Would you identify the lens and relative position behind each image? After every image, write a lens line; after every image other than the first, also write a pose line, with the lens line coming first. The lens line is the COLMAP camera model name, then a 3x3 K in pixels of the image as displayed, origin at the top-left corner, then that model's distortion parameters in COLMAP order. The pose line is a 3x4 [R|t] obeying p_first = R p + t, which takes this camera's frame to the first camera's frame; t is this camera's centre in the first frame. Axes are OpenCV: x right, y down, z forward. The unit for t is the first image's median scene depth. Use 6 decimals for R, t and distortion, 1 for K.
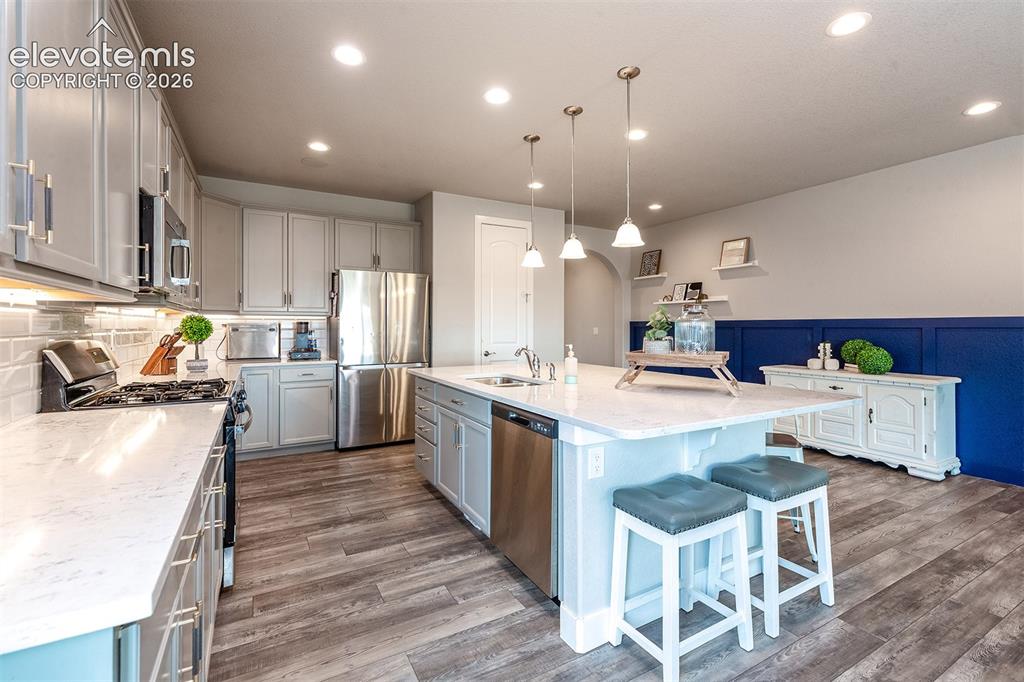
lens RADIAL K [[456.2, 0, 534.5], [0, 456.2, 325.8], [0, 0, 1]] dist [0.006290, -0.002142]
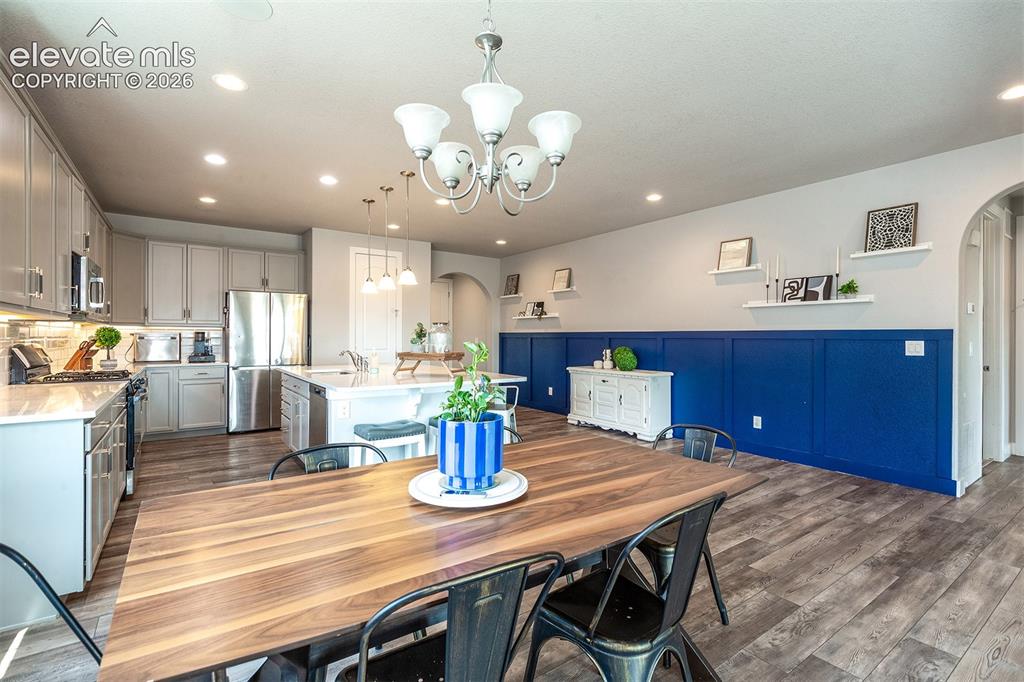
lens RADIAL K [[456.2, 0, 517.9], [0, 456.2, 338.5], [0, 0, 1]] dist [0.006290, -0.002142]
pose [[0.995542, 0.003394, 0.094261, 0.282983], [-0.003793, 0.999985, 0.004053, 0.001309], [-0.094246, -0.004393, 0.995539, -0.384550]]
